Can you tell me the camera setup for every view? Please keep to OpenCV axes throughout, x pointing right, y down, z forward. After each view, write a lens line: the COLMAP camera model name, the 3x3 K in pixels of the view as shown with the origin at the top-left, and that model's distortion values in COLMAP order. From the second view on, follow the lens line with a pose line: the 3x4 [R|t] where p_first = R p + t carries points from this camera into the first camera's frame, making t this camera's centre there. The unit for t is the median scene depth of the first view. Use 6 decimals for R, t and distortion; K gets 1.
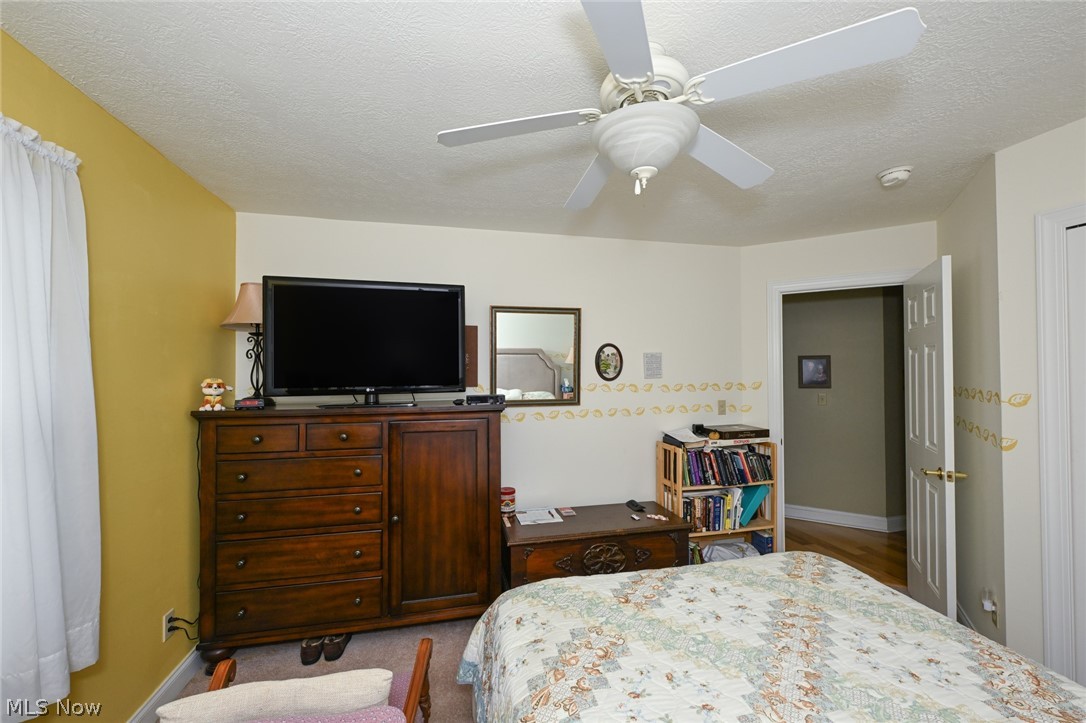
lens RADIAL K [[434.5, 0, 539.0], [0, 434.5, 364.7], [0, 0, 1]] dist [0.000395, -0.000681]
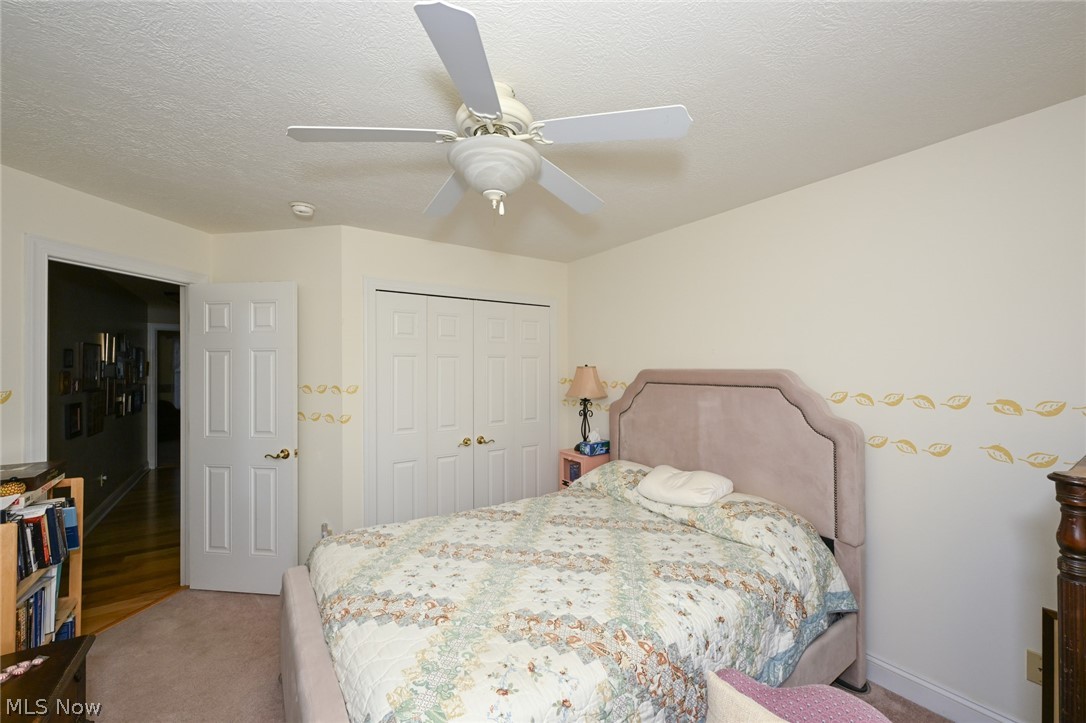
lens RADIAL K [[434.5, 0, 544.5], [0, 434.5, 364.8], [0, 0, 1]] dist [0.000395, -0.000681]
pose [[-0.377541, 0.012284, 0.925911, -0.808922], [-0.004724, 0.999873, -0.015192, 0.016021], [-0.925981, -0.010110, -0.377435, 1.242334]]
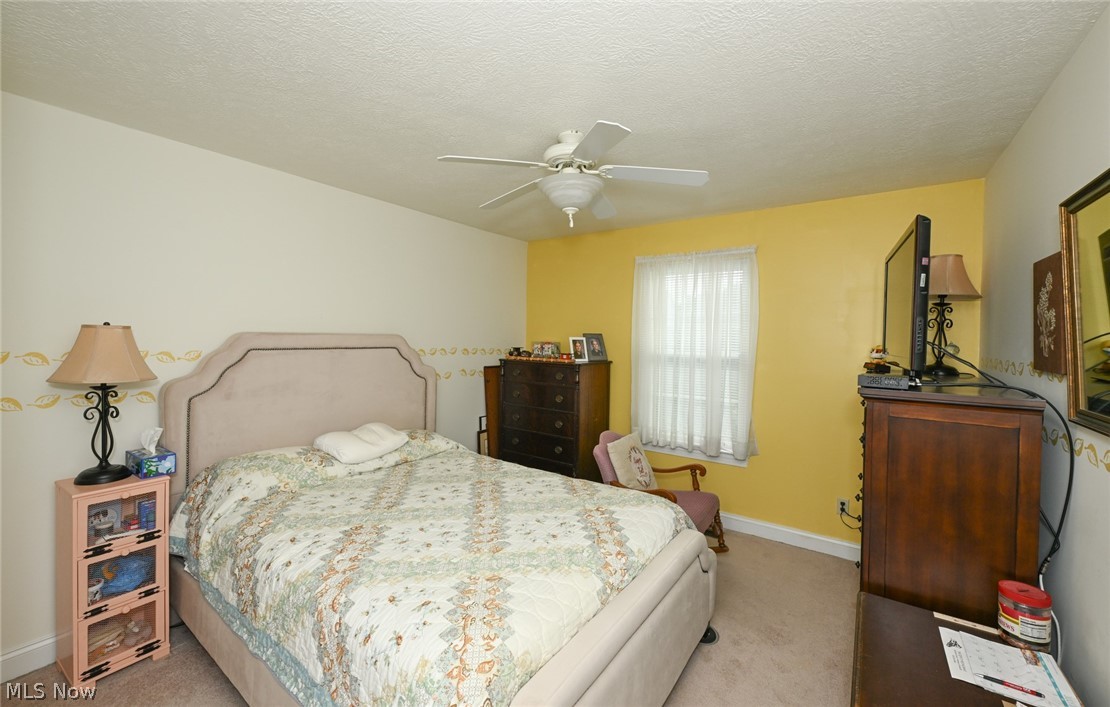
lens RADIAL K [[433.6, 0, 560.3], [0, 433.6, 345.6], [0, 0, 1]] dist [0.000698, 0.000000]
pose [[-0.736182, 0.009877, -0.676711, 1.266814], [-0.002726, 0.999842, 0.017559, 0.020626], [0.676778, 0.014772, -0.736039, 2.031973]]
